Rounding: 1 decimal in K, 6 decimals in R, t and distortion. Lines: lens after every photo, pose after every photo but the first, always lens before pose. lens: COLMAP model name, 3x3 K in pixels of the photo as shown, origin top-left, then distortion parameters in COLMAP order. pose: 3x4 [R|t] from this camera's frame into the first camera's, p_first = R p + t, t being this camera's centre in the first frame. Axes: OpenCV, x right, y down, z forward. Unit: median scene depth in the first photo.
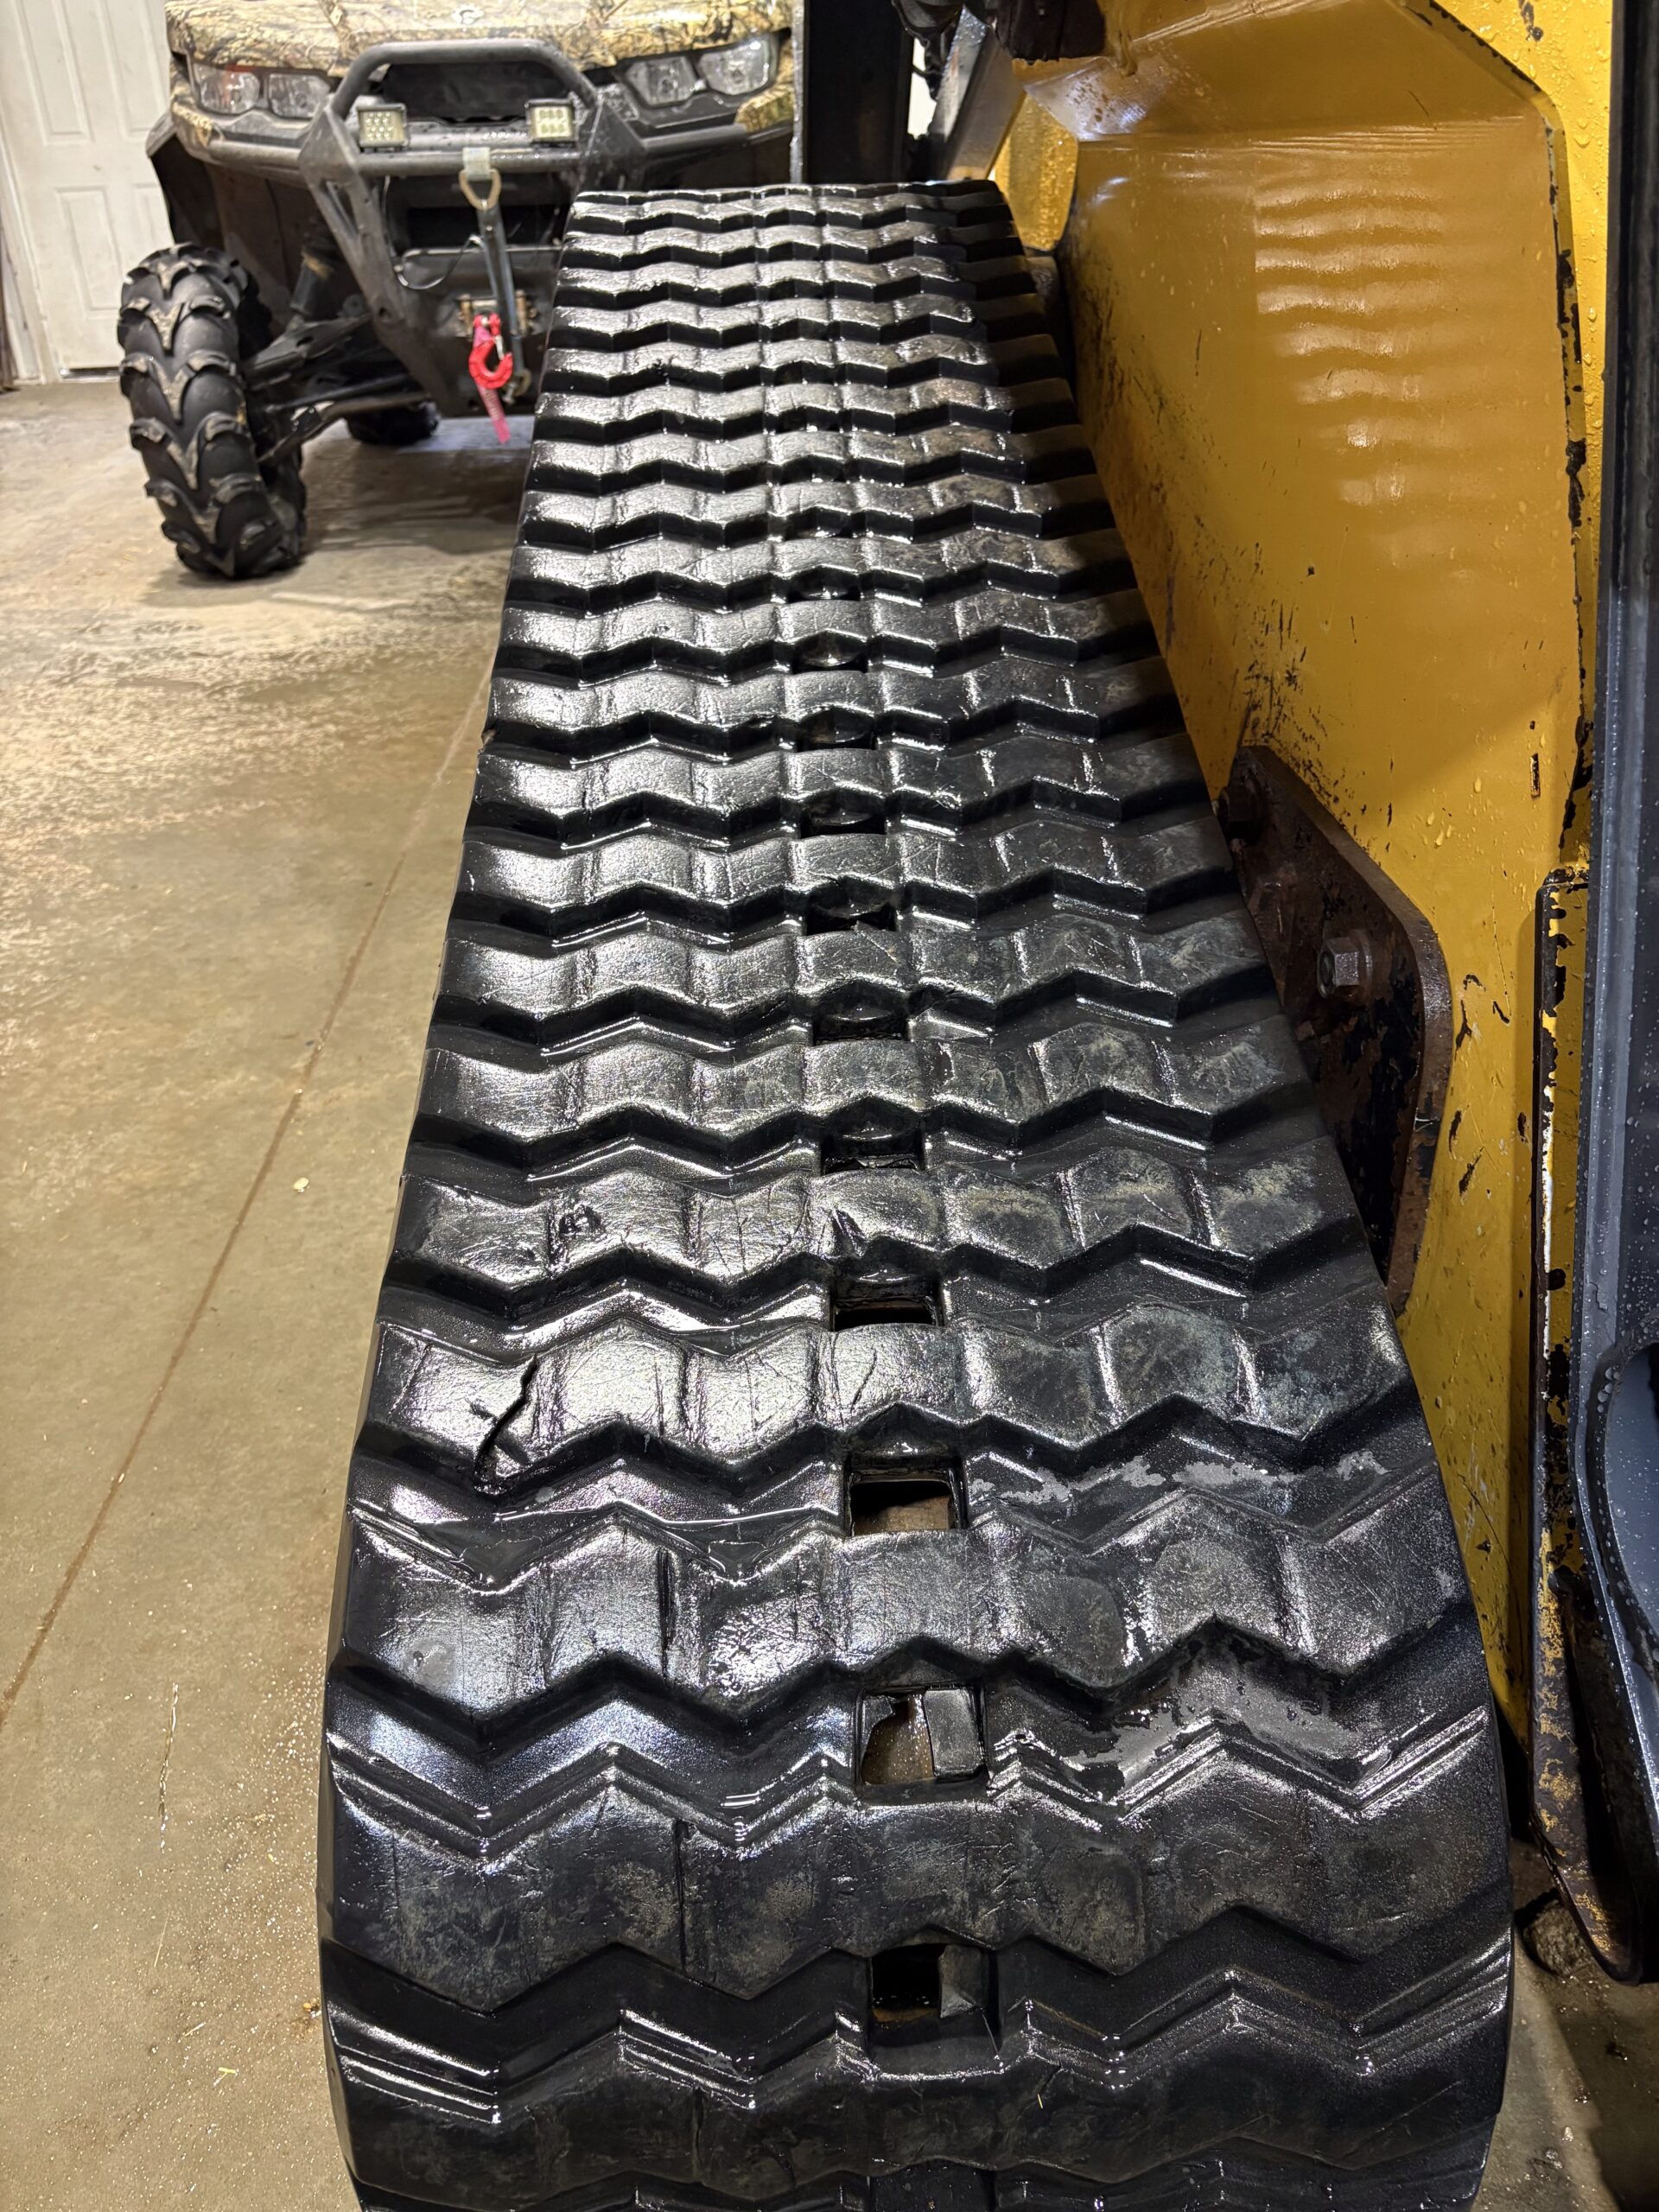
lens RADIAL K [[1656.1, 0, 829.5], [0, 1656.1, 1106.0], [0, 0, 1]] dist [0.002392, -0.030710]
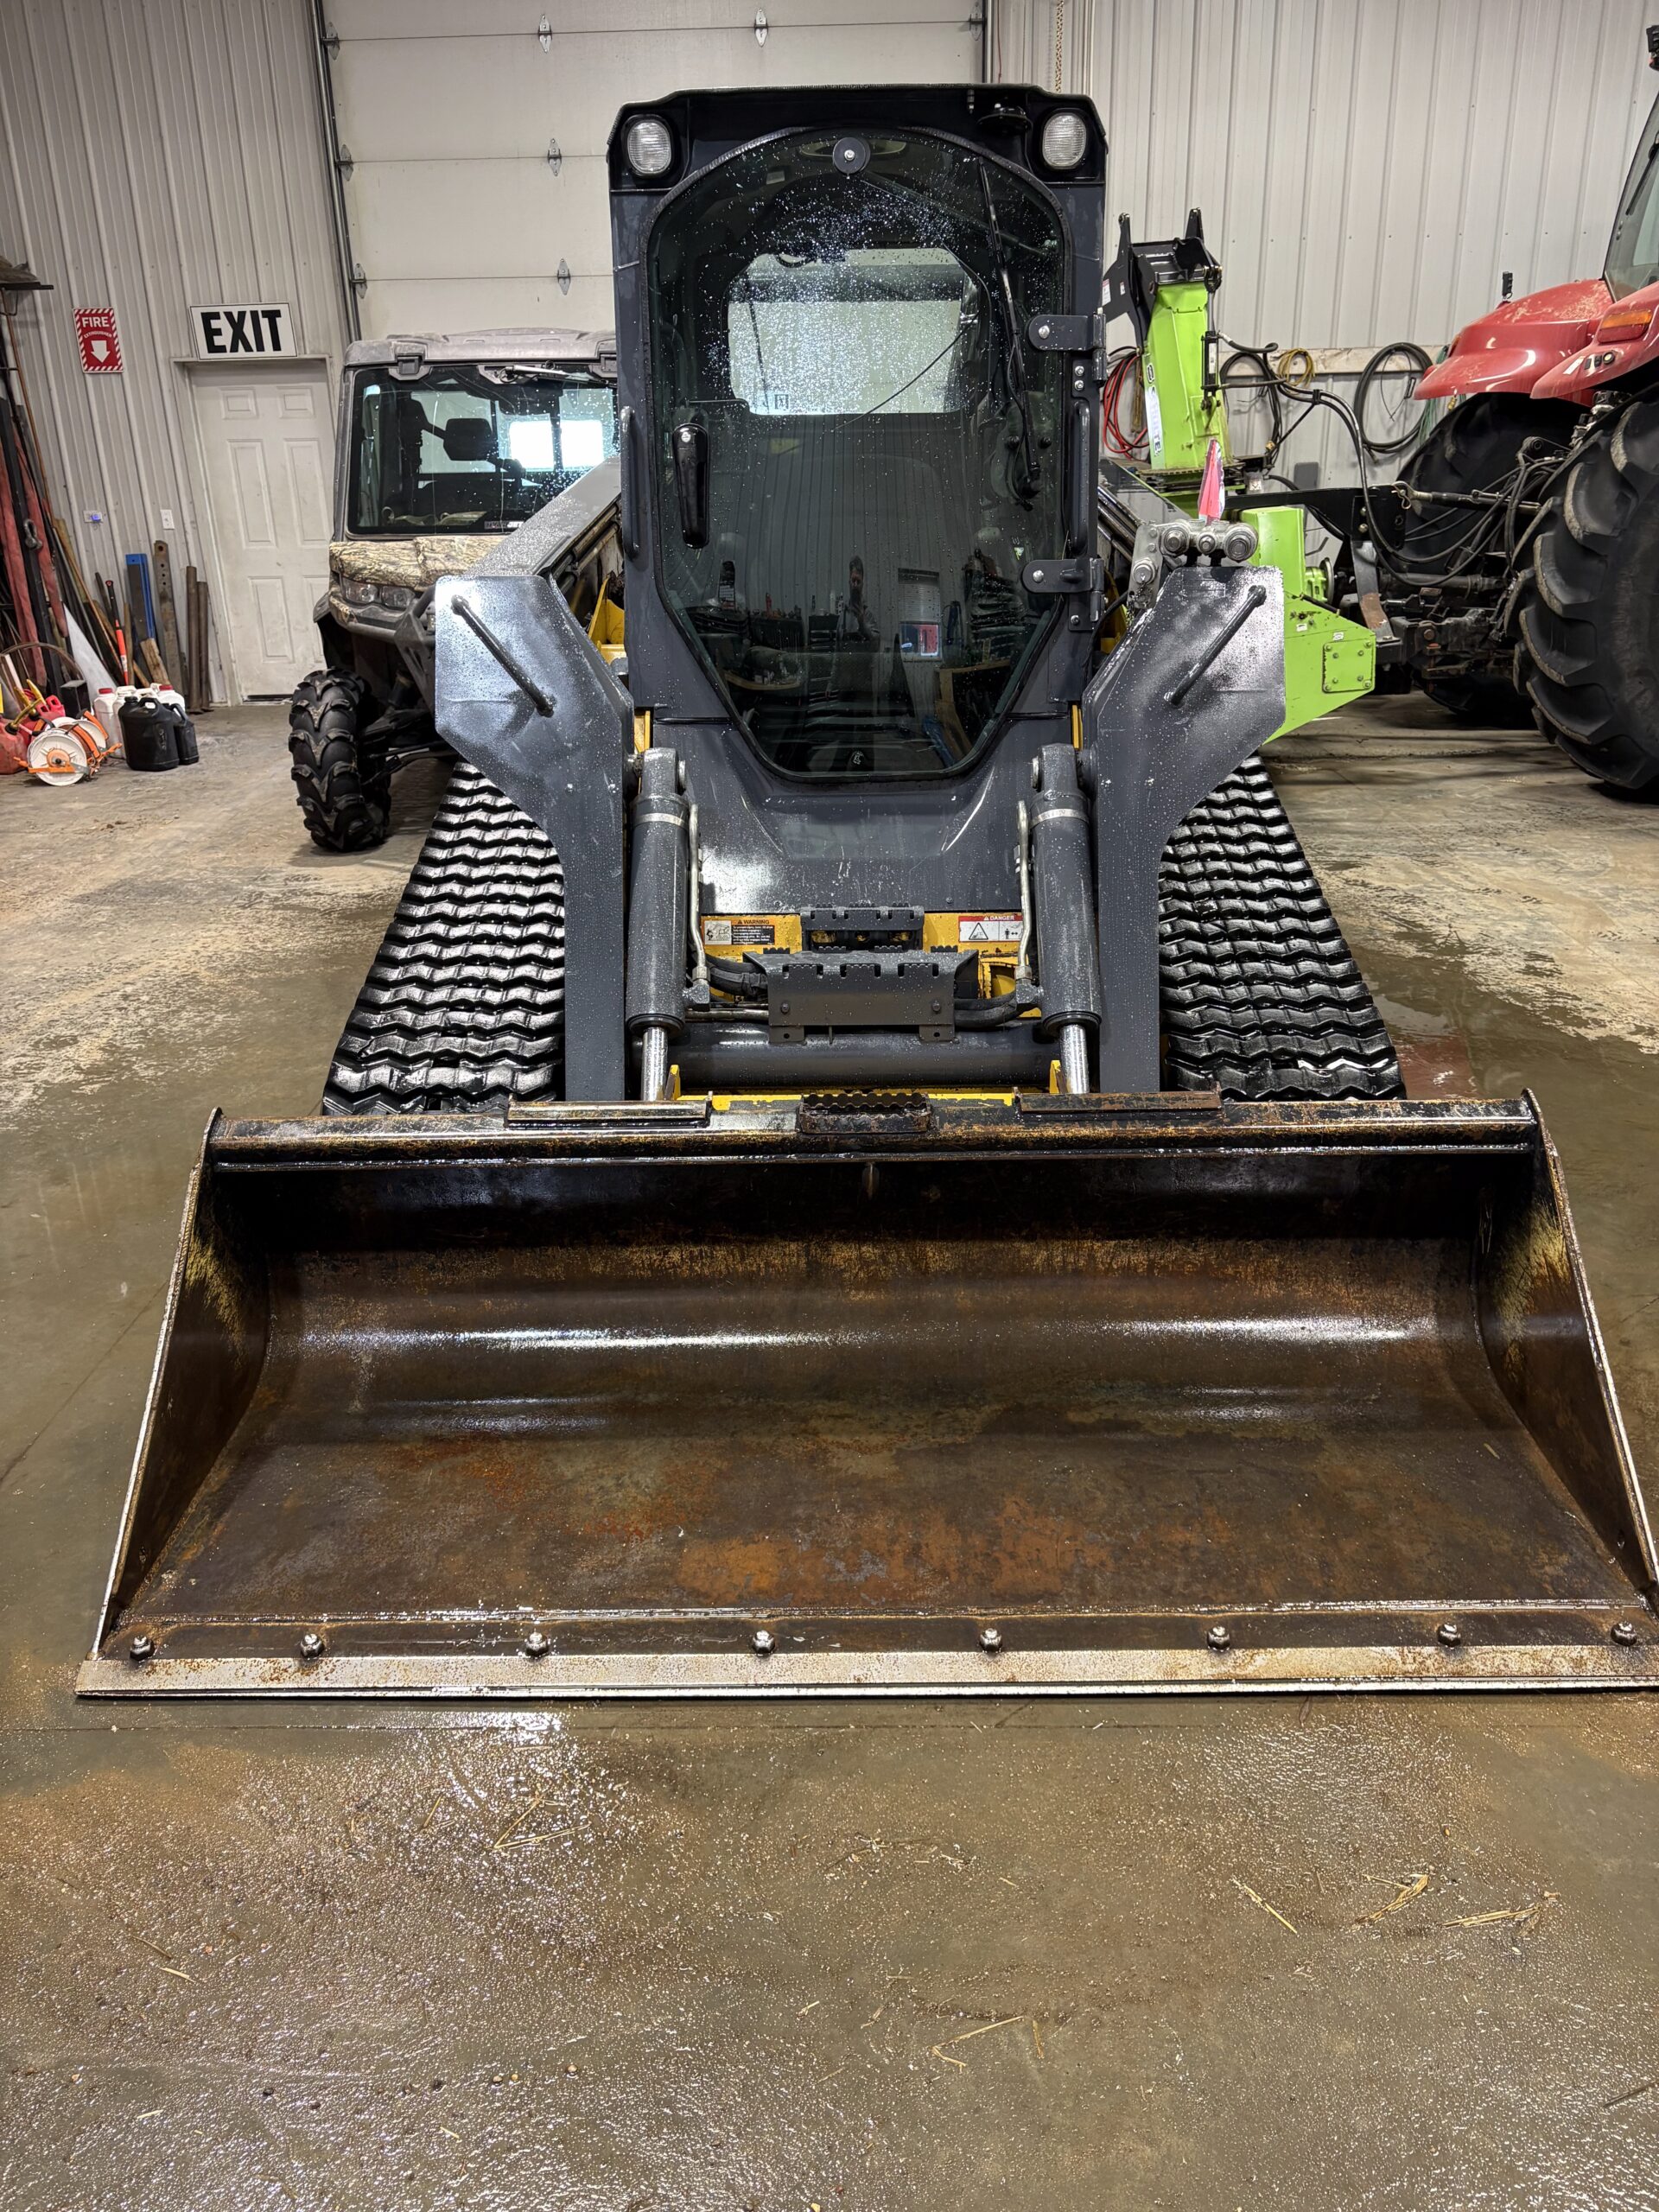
lens RADIAL K [[1669.3, 0, 829.5], [0, 1669.3, 1106.0], [0, 0, 1]] dist [0.126323, -0.255656]
pose [[0.996905, 0.047559, -0.062600, 0.298717], [-0.055655, 0.989322, -0.134703, 0.172972], [0.055525, 0.137770, 0.988907, -0.752835]]
